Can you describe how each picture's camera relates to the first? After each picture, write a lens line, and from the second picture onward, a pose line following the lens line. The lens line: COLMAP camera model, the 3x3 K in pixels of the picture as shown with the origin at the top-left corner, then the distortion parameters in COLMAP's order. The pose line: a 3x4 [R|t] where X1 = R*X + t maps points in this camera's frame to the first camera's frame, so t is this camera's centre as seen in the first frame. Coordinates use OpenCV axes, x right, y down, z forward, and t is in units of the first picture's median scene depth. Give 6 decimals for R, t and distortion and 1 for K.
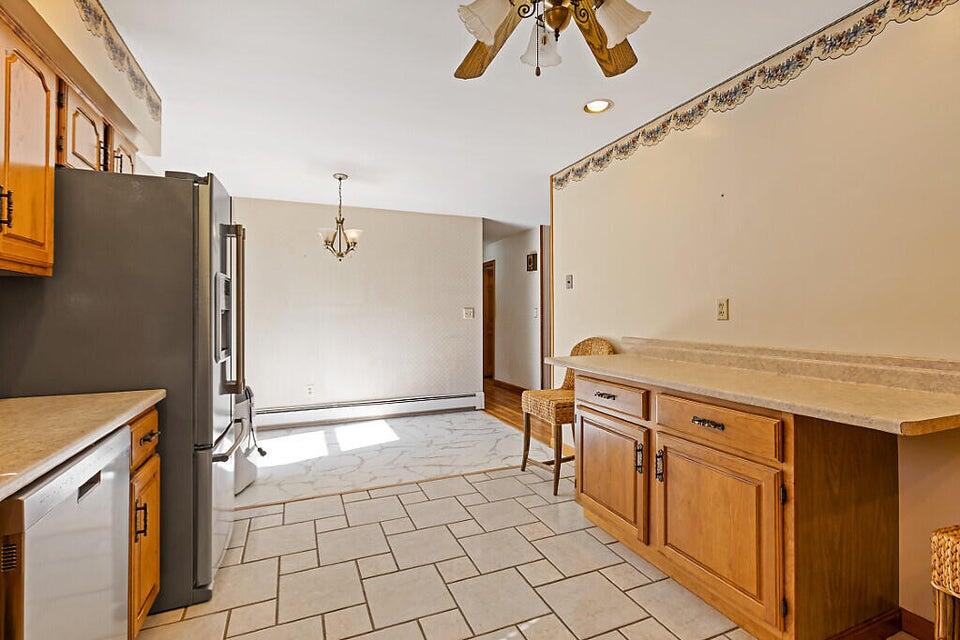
lens RADIAL K [[440.8, 0, 476.8], [0, 440.8, 313.3], [0, 0, 1]] dist [0.003062, -0.000216]
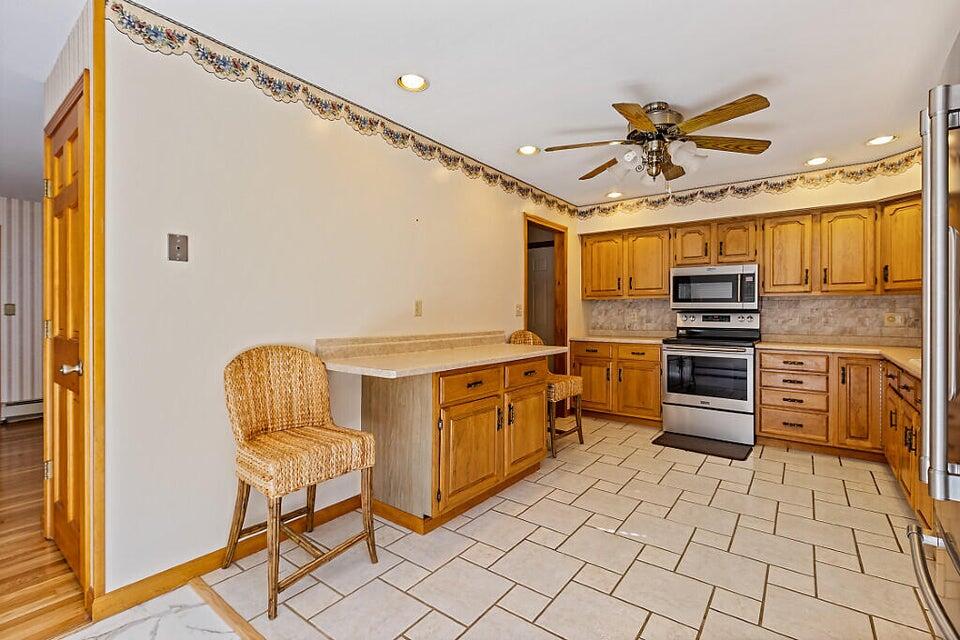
lens RADIAL K [[435.1, 0, 476.2], [0, 435.1, 314.2], [0, 0, 1]] dist [-0.000985, -0.000832]
pose [[-0.503617, -0.001283, 0.863926, -0.552225], [-0.002648, 0.999996, -0.000058, 0.008392], [-0.863923, -0.002317, -0.503619, 1.302327]]
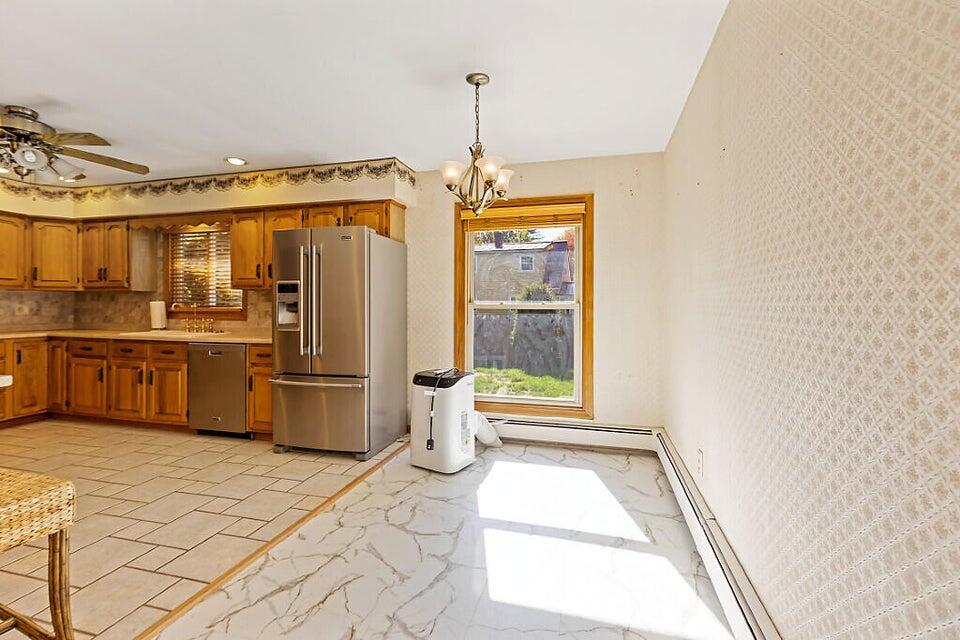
lens RADIAL K [[437.3, 0, 477.6], [0, 437.3, 306.2], [0, 0, 1]] dist [-0.000728, -0.000227]
pose [[-0.607680, 0.004004, -0.794172, 0.250134], [0.002315, 0.999992, 0.003271, 0.005420], [0.794178, 0.000149, -0.607685, 1.943553]]
